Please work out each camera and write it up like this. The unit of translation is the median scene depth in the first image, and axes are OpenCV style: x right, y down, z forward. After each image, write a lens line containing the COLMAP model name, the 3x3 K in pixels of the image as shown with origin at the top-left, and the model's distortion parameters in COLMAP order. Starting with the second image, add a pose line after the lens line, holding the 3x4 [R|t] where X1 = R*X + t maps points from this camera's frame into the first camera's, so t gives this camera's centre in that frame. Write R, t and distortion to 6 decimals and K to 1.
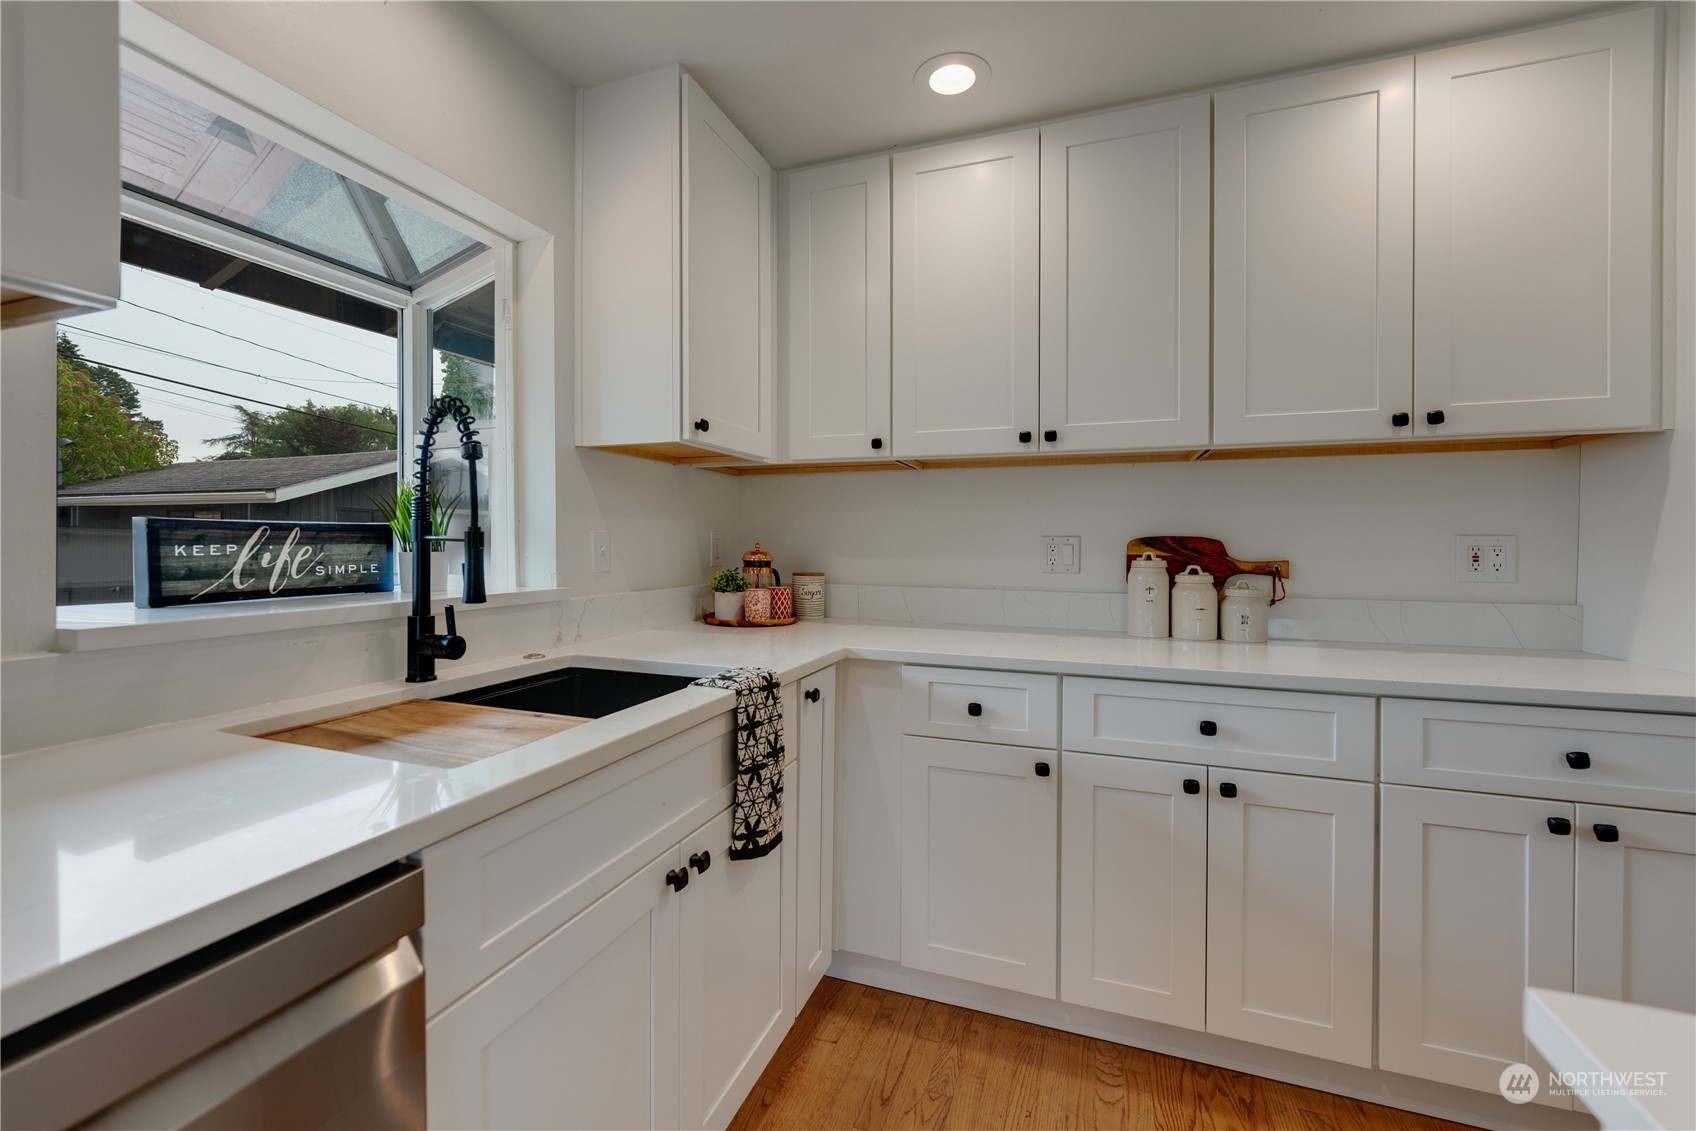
lens RADIAL K [[702.6, 0, 838.9], [0, 702.6, 536.5], [0, 0, 1]] dist [0.001081, -0.001547]
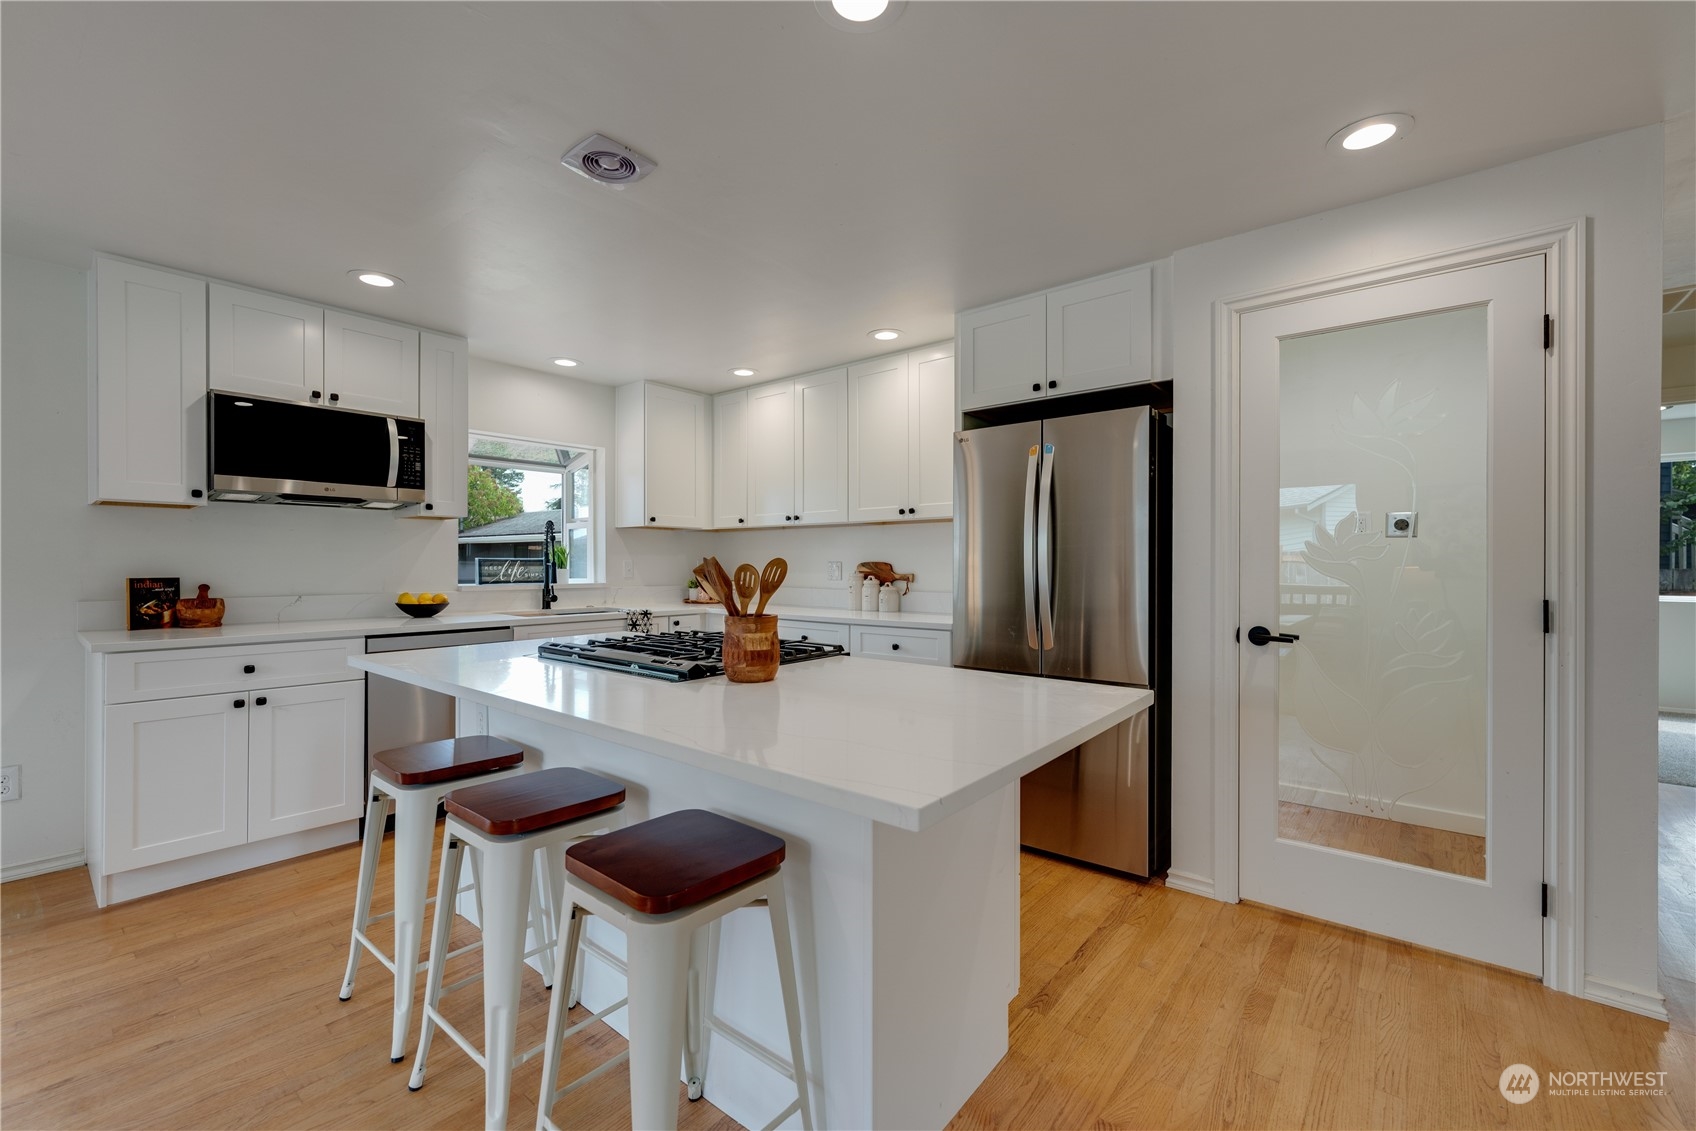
lens RADIAL K [[702.6, 0, 855.3], [0, 702.6, 566.7], [0, 0, 1]] dist [0.001081, -0.001547]
pose [[0.946989, -0.002100, -0.321260, 1.300184], [0.005155, 0.999949, 0.008659, -0.004990], [0.321225, -0.009856, 0.946952, -1.160541]]
